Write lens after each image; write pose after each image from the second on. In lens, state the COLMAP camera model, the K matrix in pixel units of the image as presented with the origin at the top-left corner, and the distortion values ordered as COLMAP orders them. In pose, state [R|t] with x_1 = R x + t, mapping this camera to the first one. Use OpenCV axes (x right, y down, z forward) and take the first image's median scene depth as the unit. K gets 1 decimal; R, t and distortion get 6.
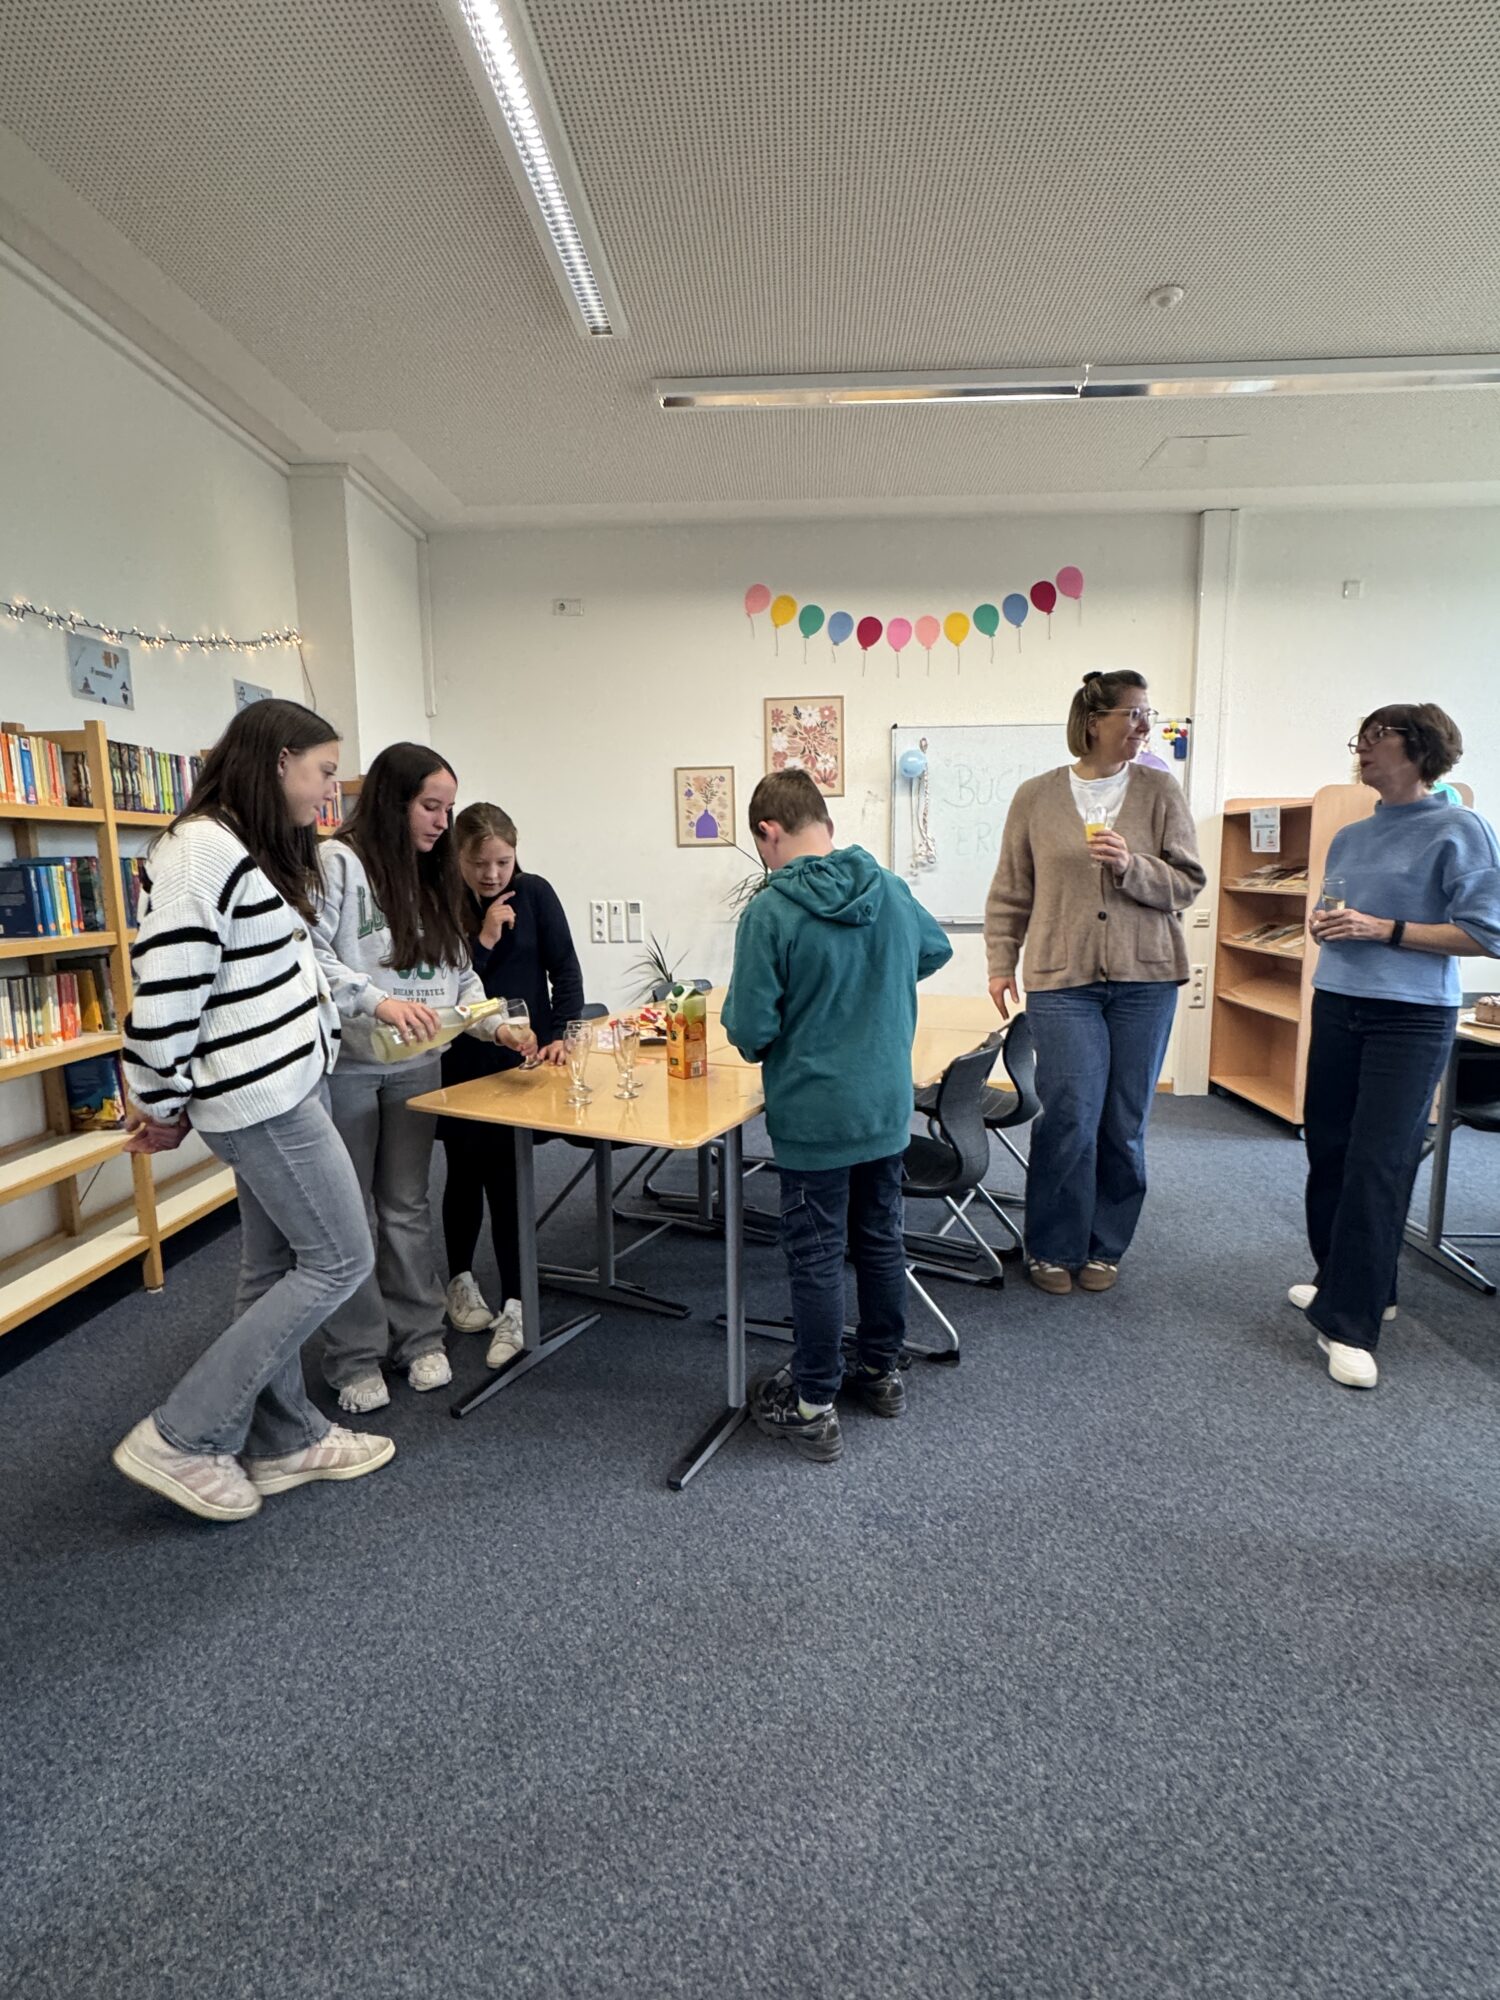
lens RADIAL K [[990.1, 0, 759.5], [0, 990.1, 1006.2], [0, 0, 1]] dist [0.004412, 0.001133]
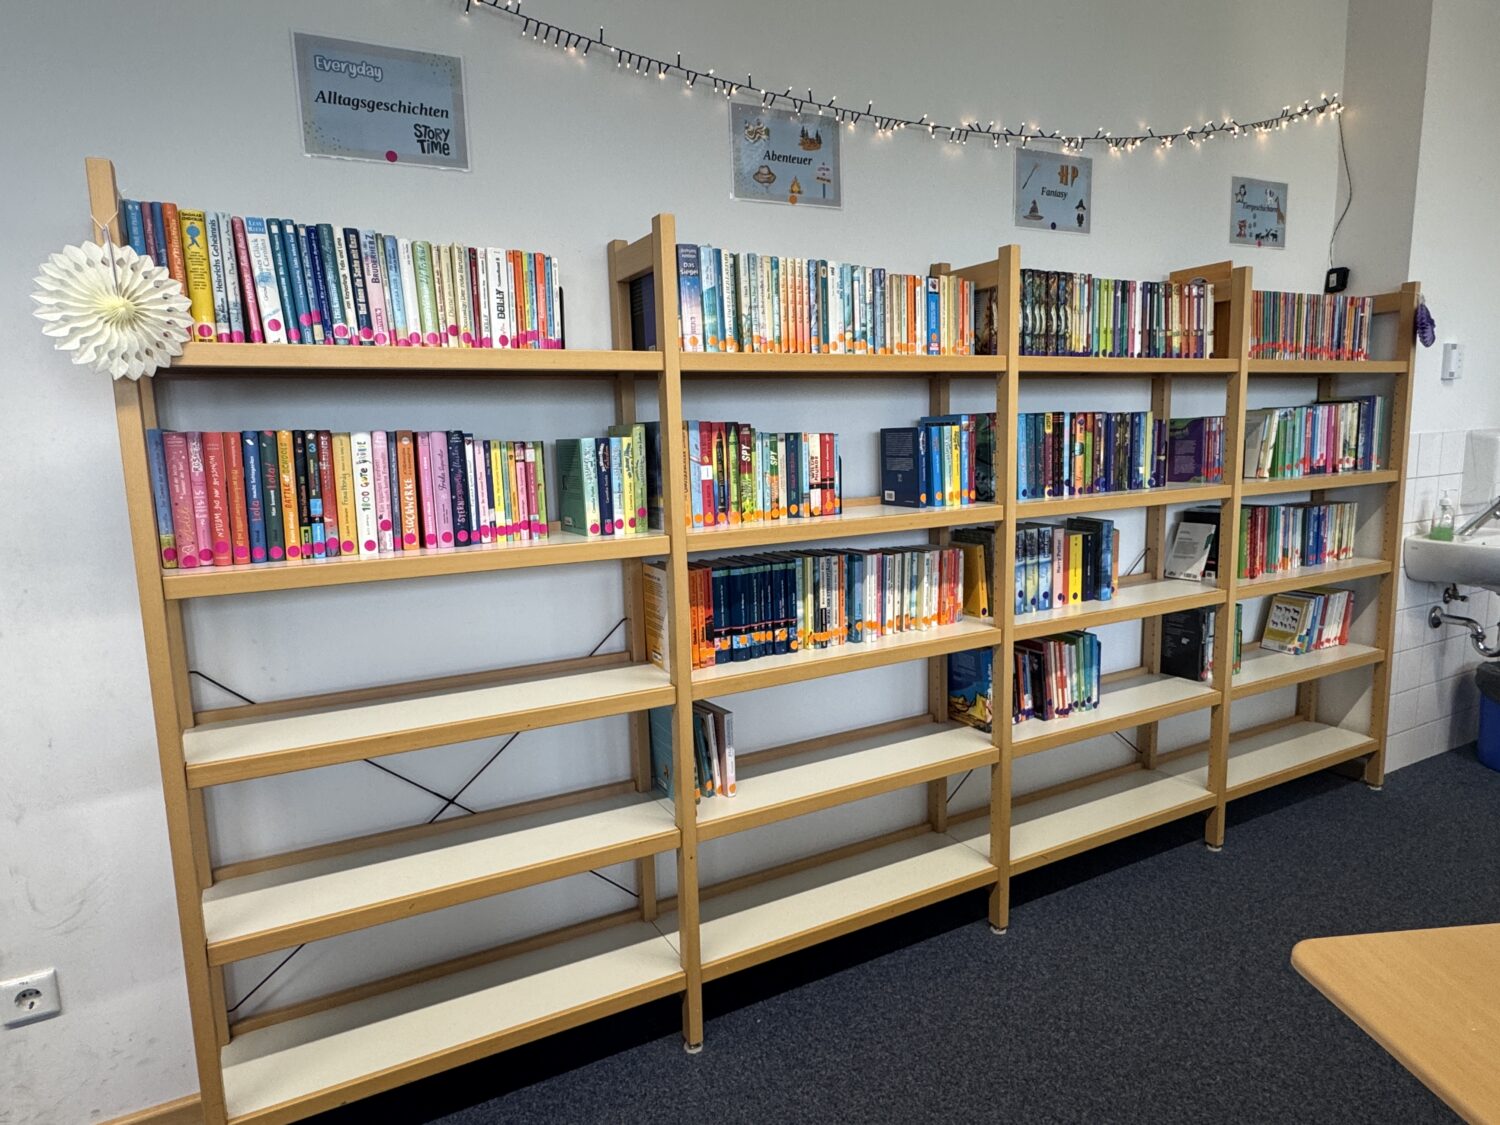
lens RADIAL K [[908.4, 0, 748.4], [0, 908.4, 569.8], [0, 0, 1]] dist [0.002282, 0.001438]
pose [[0.521134, 0.130380, -0.843457, -0.116234], [-0.098792, 0.990835, 0.092122, -0.070576], [0.847738, 0.035319, 0.529238, 0.426210]]
